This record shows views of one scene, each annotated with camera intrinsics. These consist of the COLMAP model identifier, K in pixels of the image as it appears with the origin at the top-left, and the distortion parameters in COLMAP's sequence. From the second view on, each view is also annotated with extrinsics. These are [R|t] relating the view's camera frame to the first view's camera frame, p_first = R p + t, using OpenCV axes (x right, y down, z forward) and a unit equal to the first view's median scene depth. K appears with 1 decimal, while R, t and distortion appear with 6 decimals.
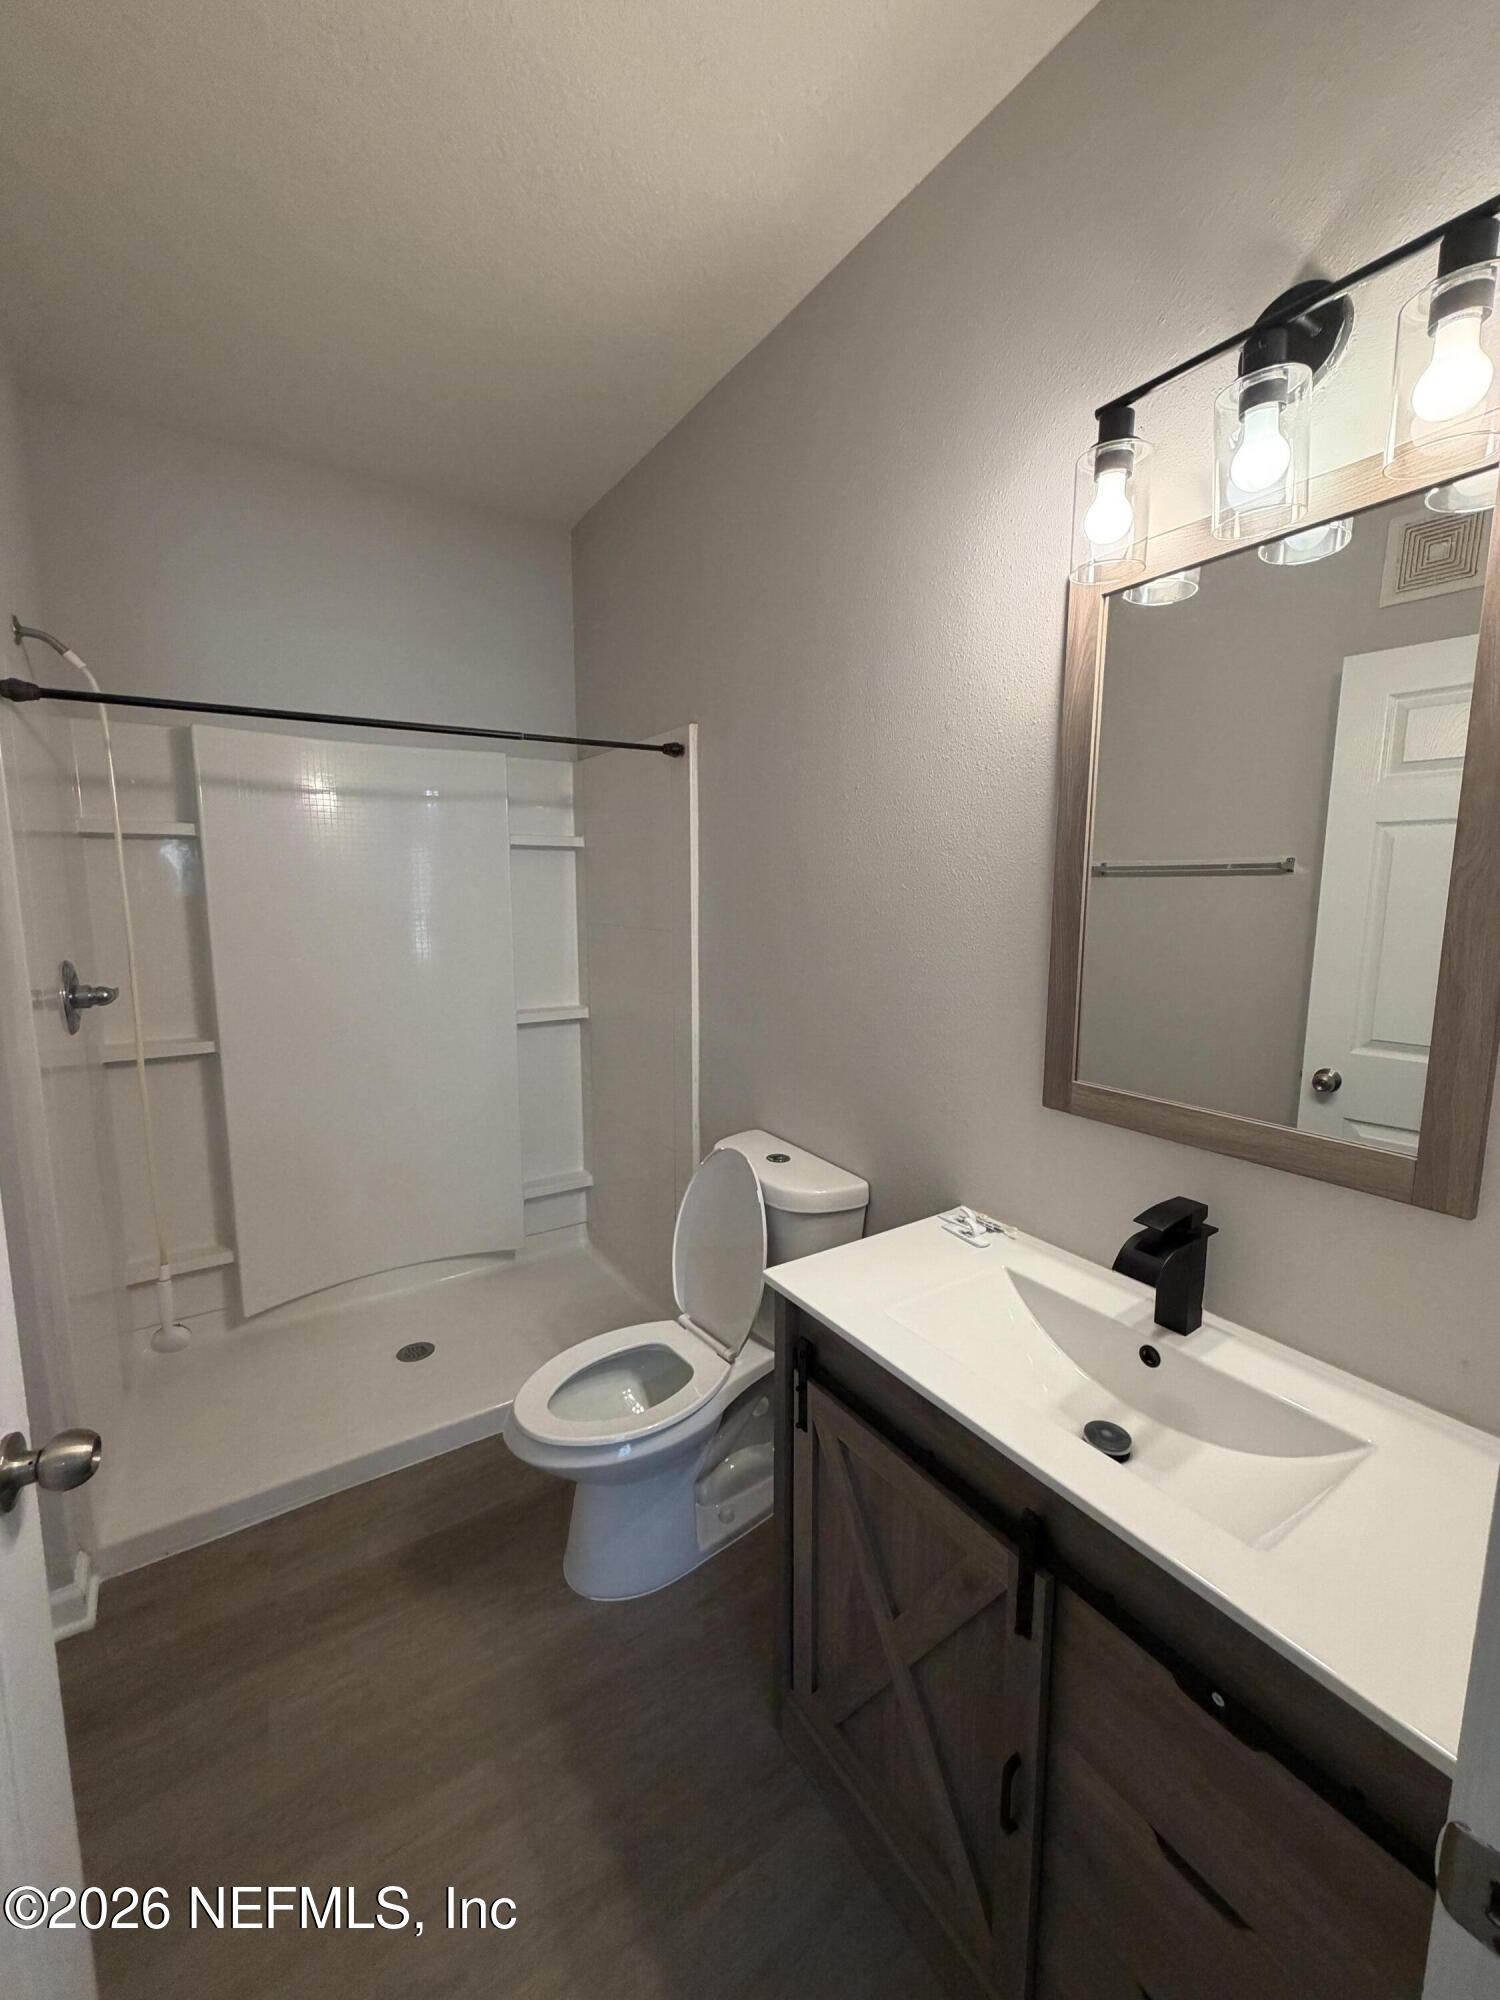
lens RADIAL K [[796.5, 0, 750.2], [0, 796.5, 1001.0], [0, 0, 1]] dist [-0.000316, 0.000147]
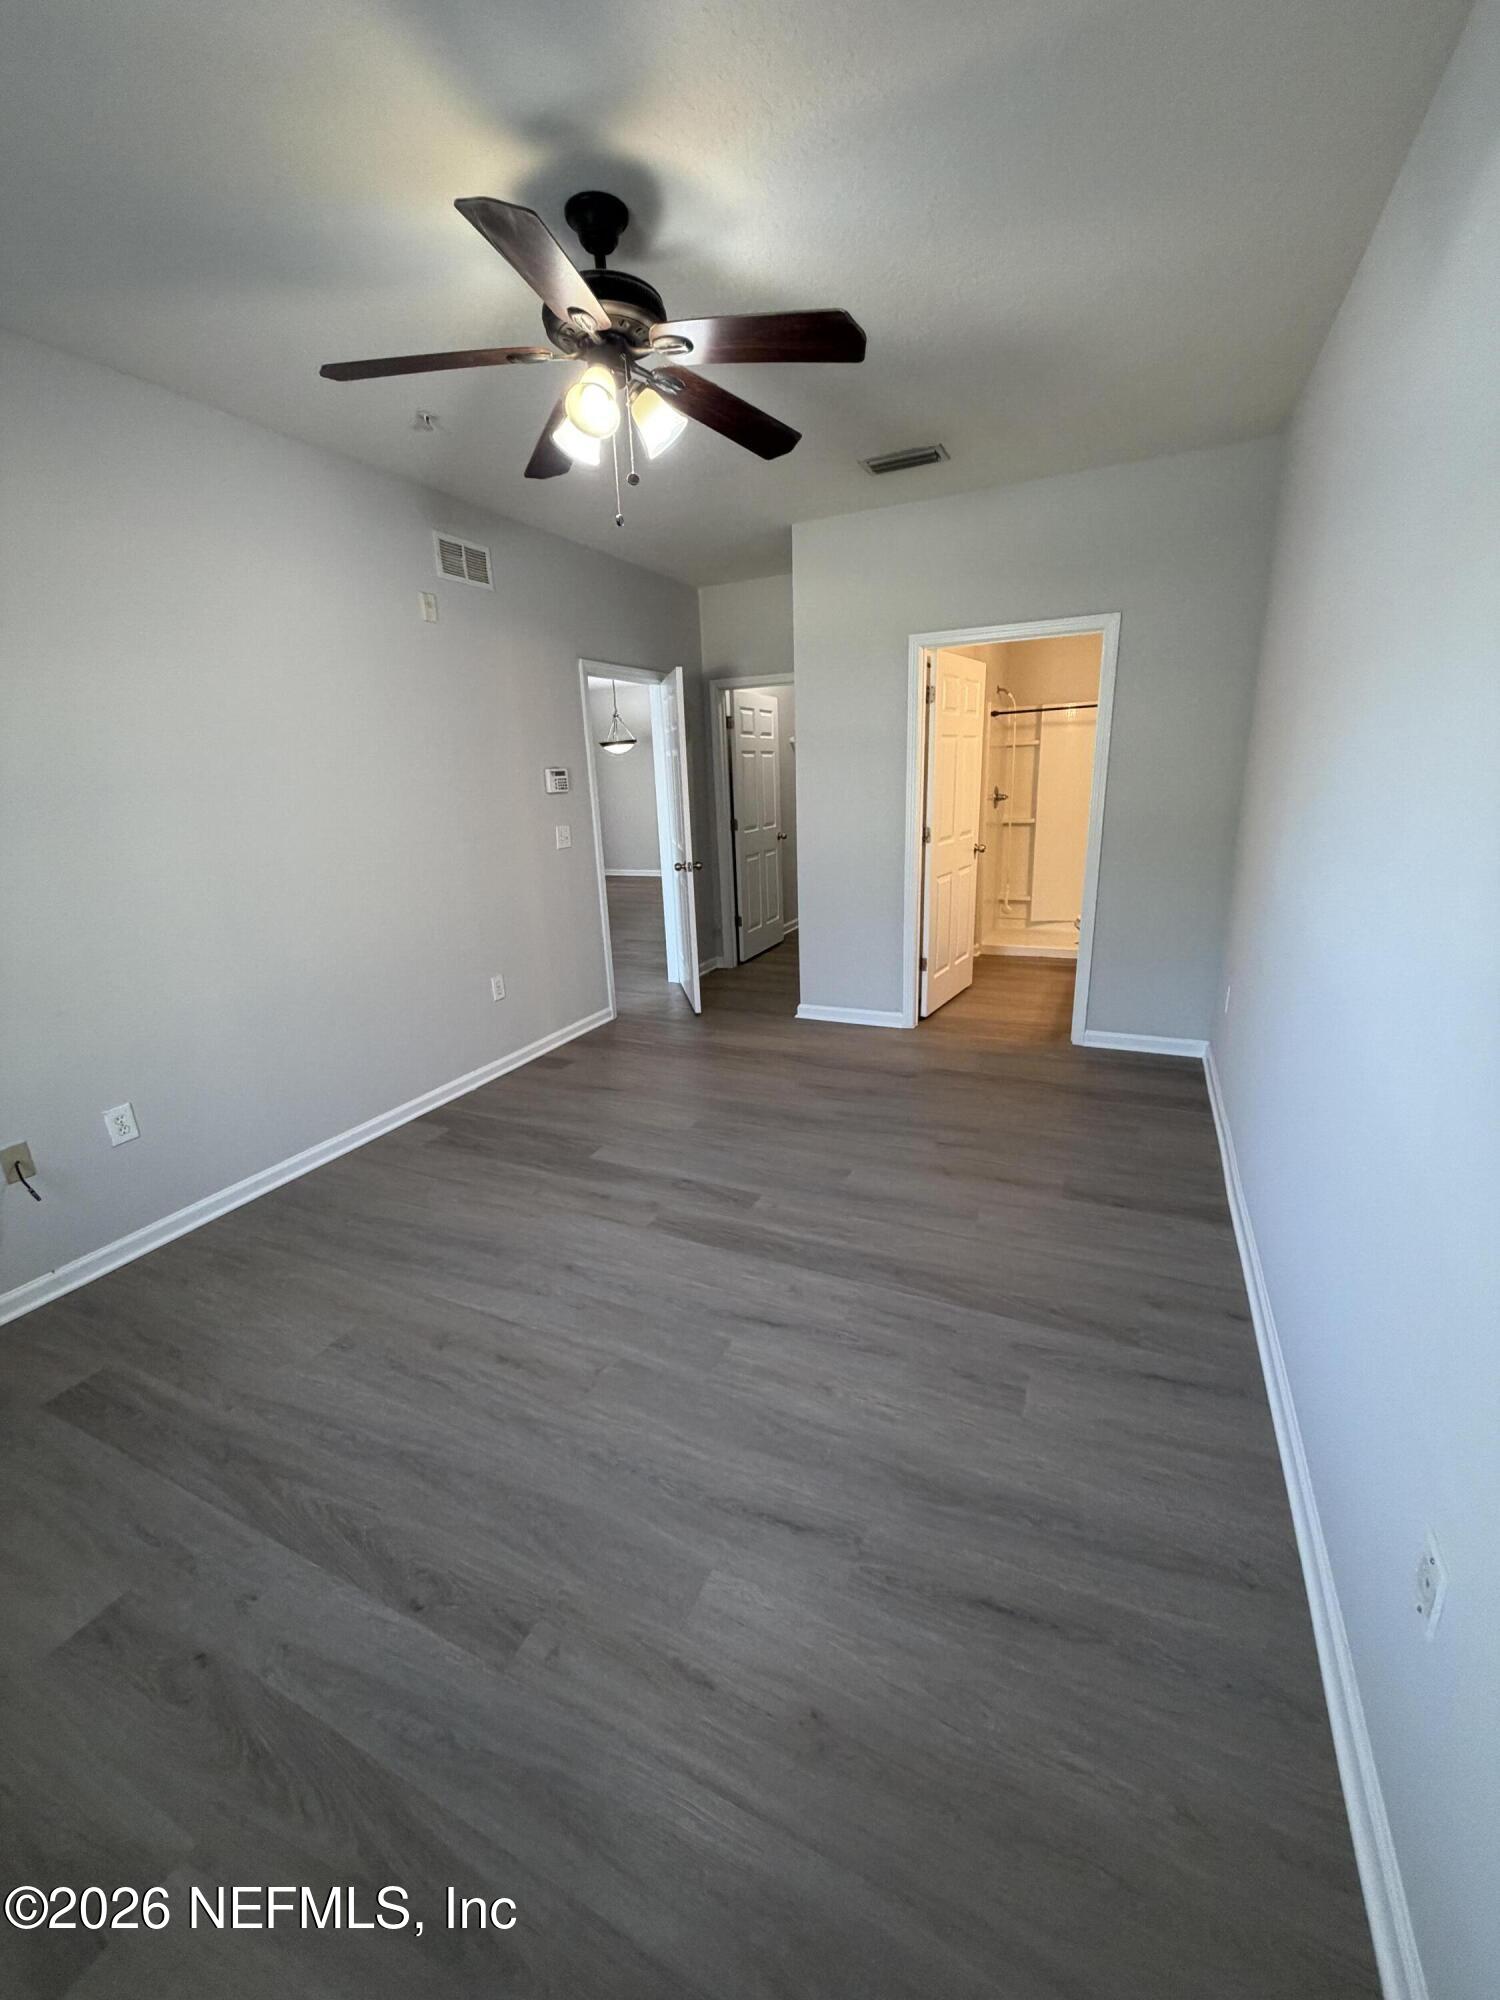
lens RADIAL K [[796.5, 0, 752.6], [0, 796.5, 992.5], [0, 0, 1]] dist [-0.000316, 0.000147]
pose [[0.512933, 0.202954, -0.834092, 2.193022], [-0.084319, 0.978863, 0.186327, 0.359697], [0.854278, -0.025243, 0.519204, -2.269791]]
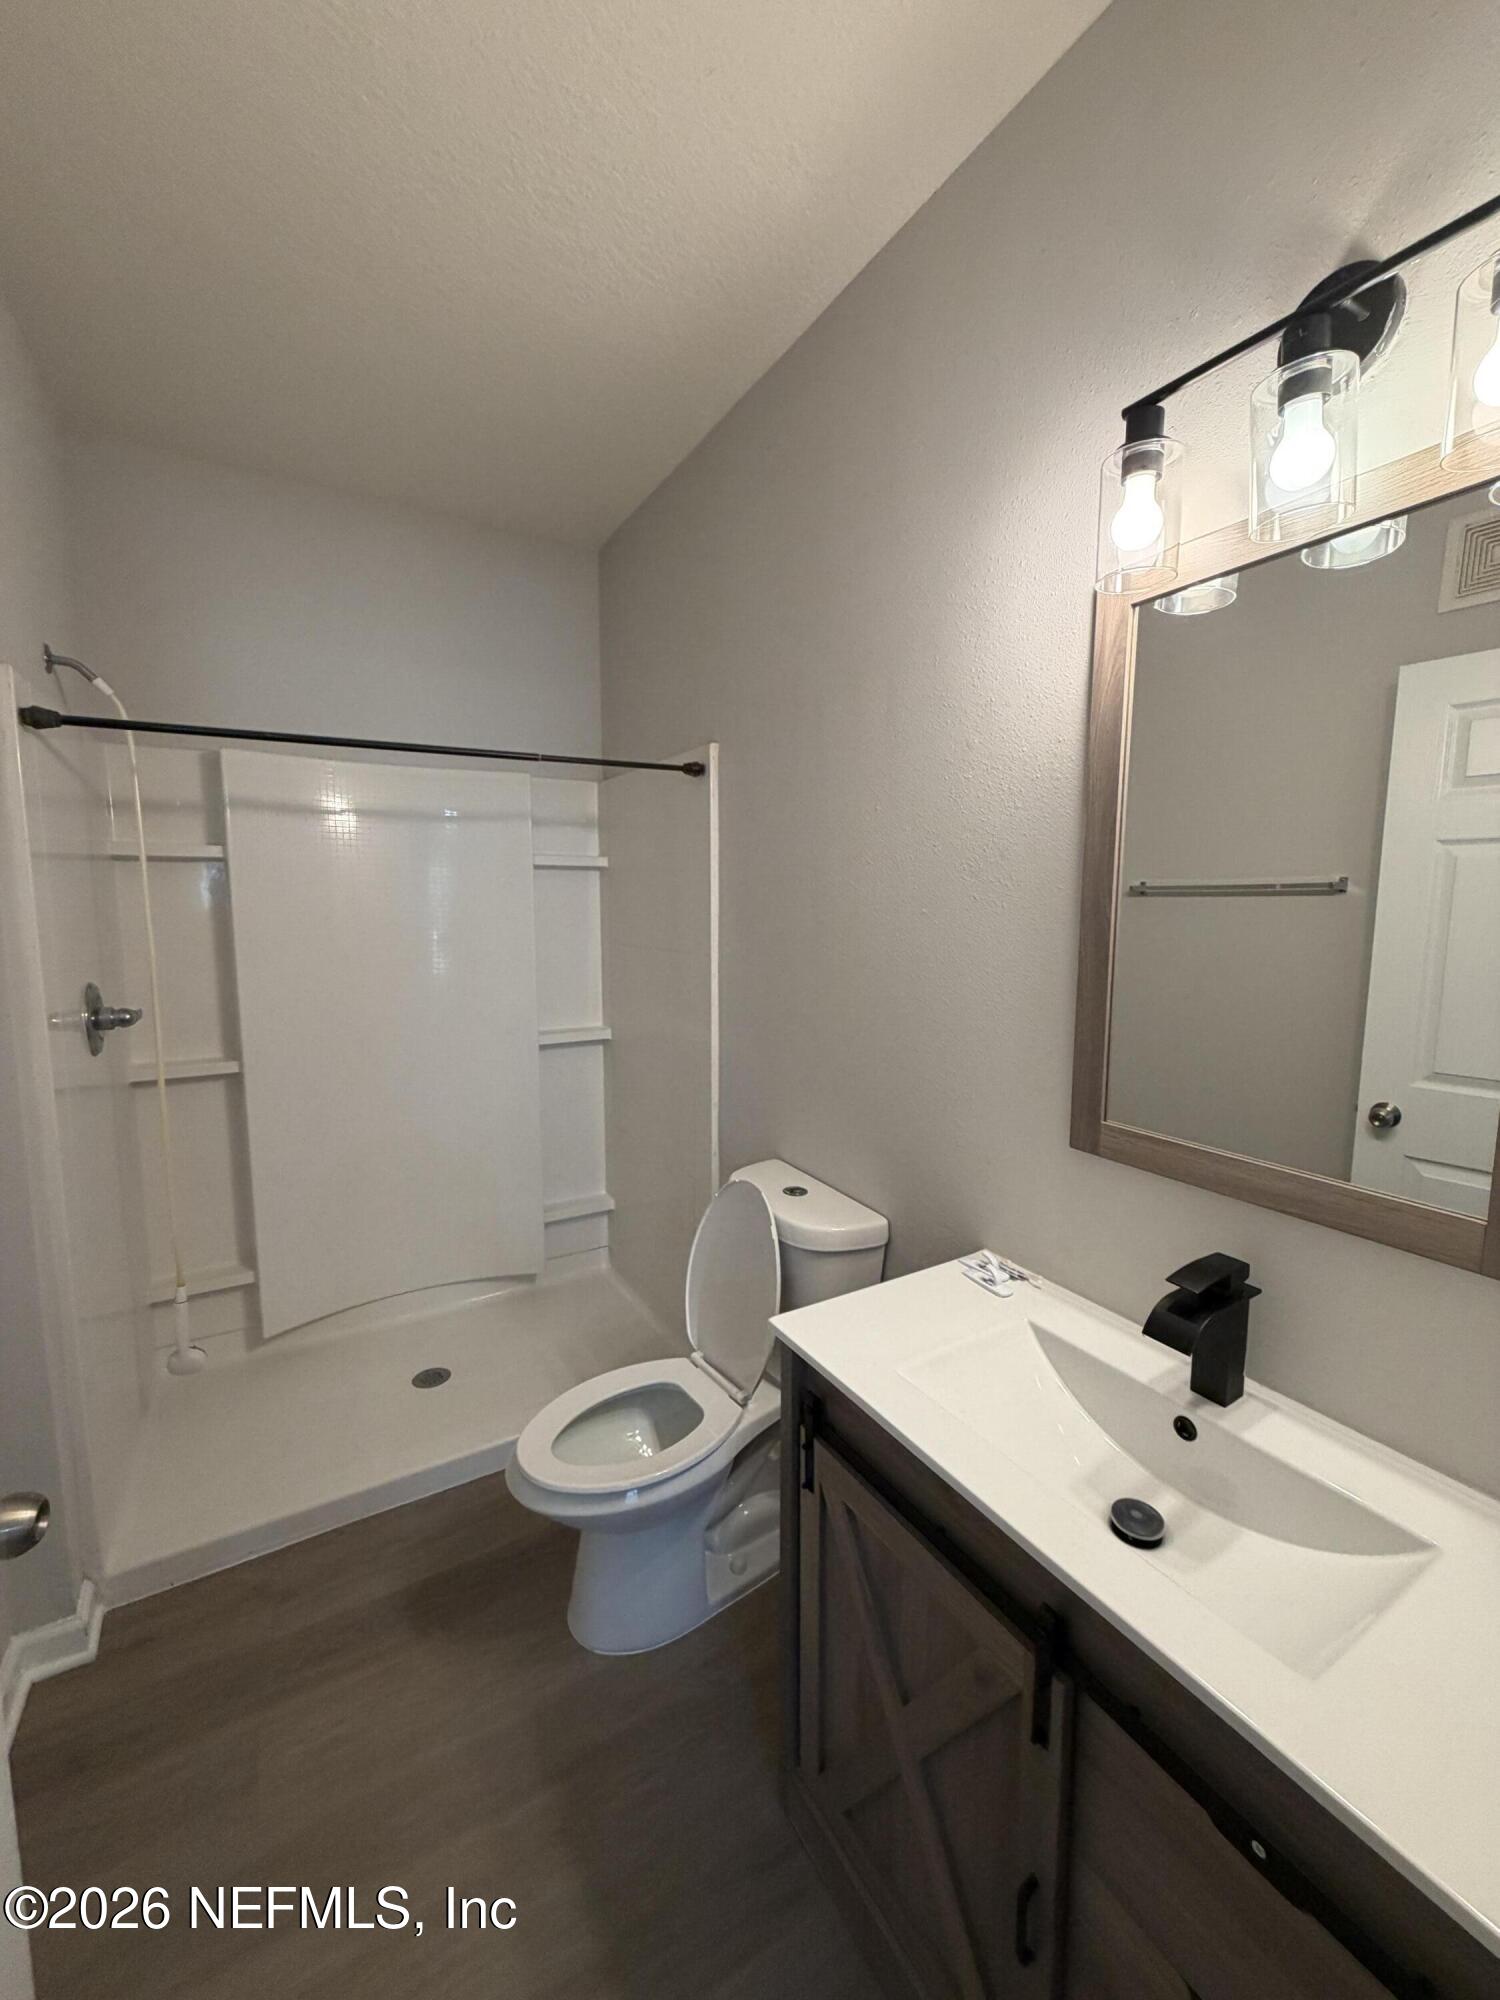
lens RADIAL K [[796.5, 0, 751.3], [0, 796.5, 1001.1], [0, 0, 1]] dist [-0.000316, 0.000147]
pose [[0.998913, 0.005319, -0.046310, 0.033439], [-0.006168, 0.999815, -0.018204, -0.018760], [0.046205, 0.018470, 0.998761, 0.041559]]
